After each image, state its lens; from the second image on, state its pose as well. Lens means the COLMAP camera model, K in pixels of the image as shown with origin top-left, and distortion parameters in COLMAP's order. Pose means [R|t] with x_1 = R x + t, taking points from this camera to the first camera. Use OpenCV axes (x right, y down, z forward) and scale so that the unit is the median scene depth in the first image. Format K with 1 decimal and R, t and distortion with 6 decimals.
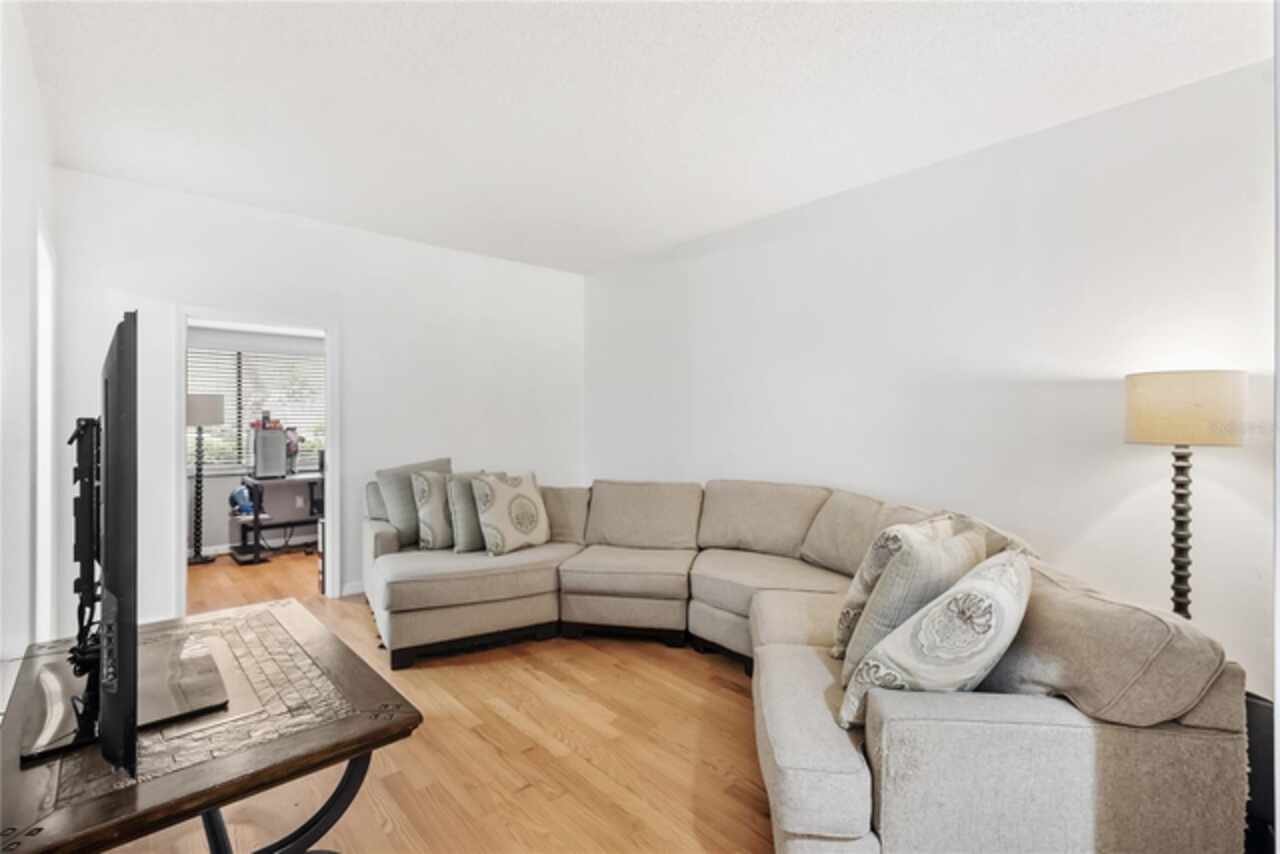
lens RADIAL K [[582.5, 0, 642.2], [0, 582.5, 430.0], [0, 0, 1]] dist [-0.005052, 0.000103]
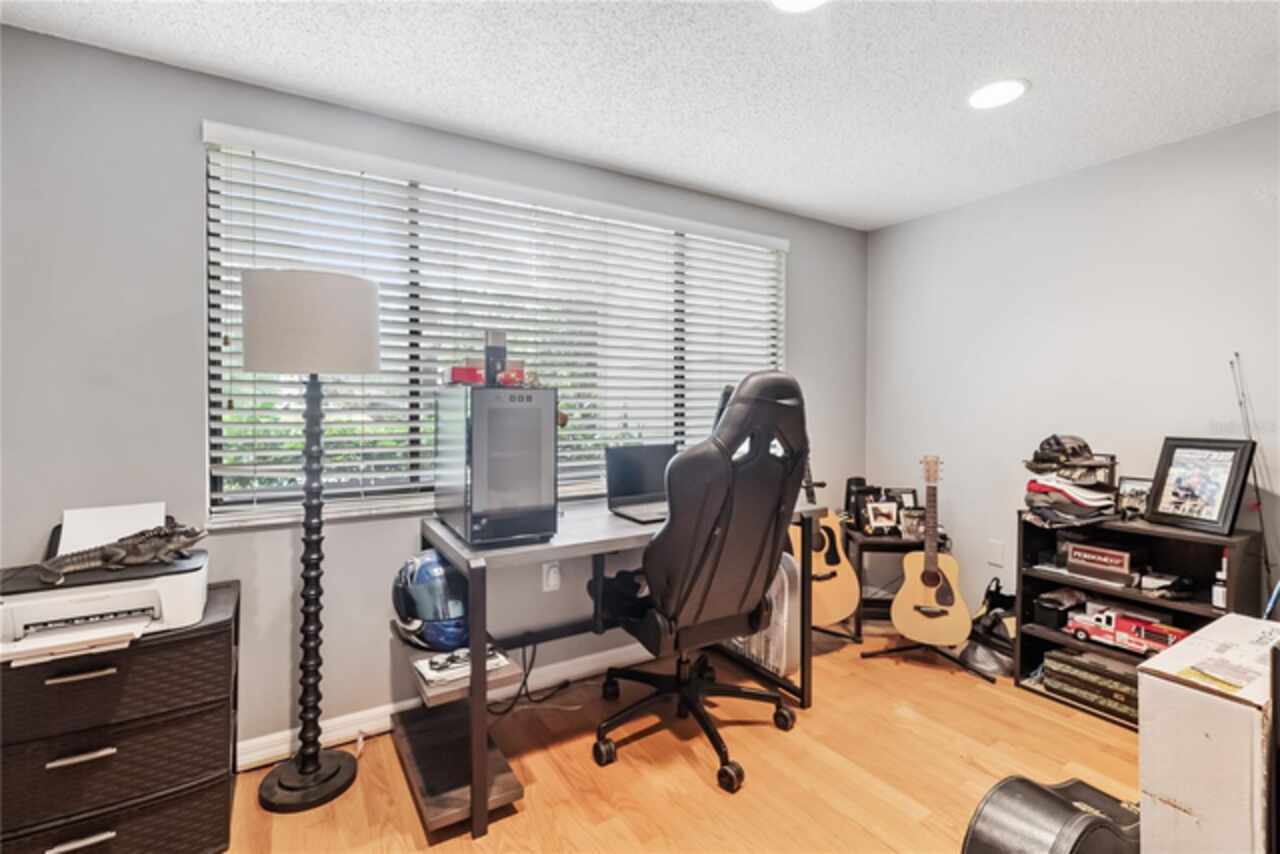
lens RADIAL K [[582.5, 0, 638.6], [0, 582.5, 414.5], [0, 0, 1]] dist [-0.005052, 0.000103]
pose [[0.981095, 0.006822, -0.193408, -0.500505], [-0.006870, 0.999976, 0.000422, 0.013077], [0.193407, 0.000915, 0.981118, 0.687648]]
